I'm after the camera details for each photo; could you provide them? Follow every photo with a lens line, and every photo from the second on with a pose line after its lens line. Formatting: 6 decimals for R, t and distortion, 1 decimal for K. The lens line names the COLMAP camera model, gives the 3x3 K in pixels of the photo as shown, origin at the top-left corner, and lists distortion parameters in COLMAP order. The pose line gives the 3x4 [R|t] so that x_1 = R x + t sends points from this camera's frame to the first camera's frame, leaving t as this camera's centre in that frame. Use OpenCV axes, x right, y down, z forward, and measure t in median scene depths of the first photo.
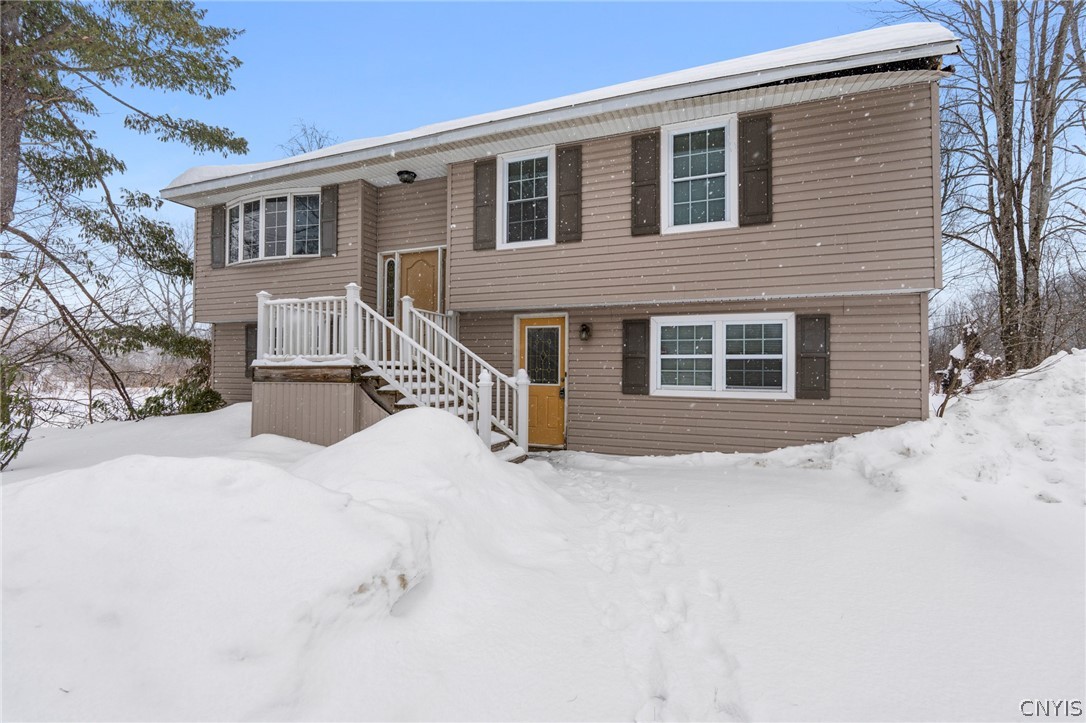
lens RADIAL K [[474.2, 0, 553.0], [0, 474.2, 362.4], [0, 0, 1]] dist [-0.004669, 0.000368]
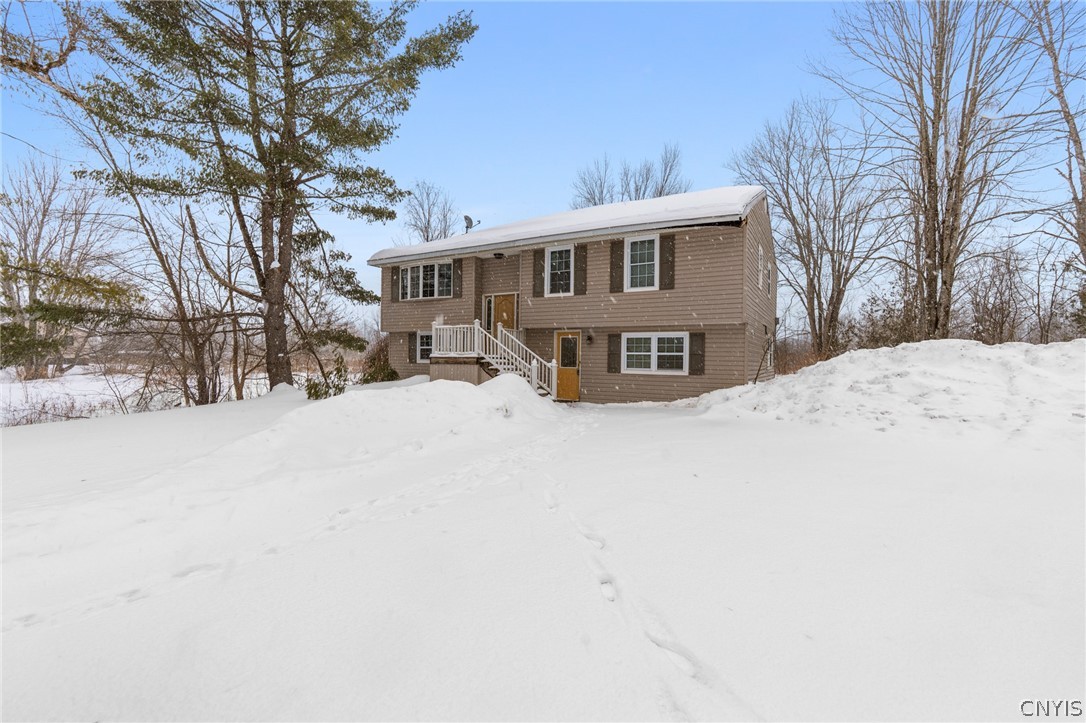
lens RADIAL K [[474.2, 0, 541.3], [0, 474.2, 359.6], [0, 0, 1]] dist [-0.004669, 0.000368]
pose [[0.983826, 0.007179, -0.178981, 0.234969], [-0.004839, 0.999897, 0.013511, -0.011148], [0.179059, -0.012427, 0.983760, -0.984061]]
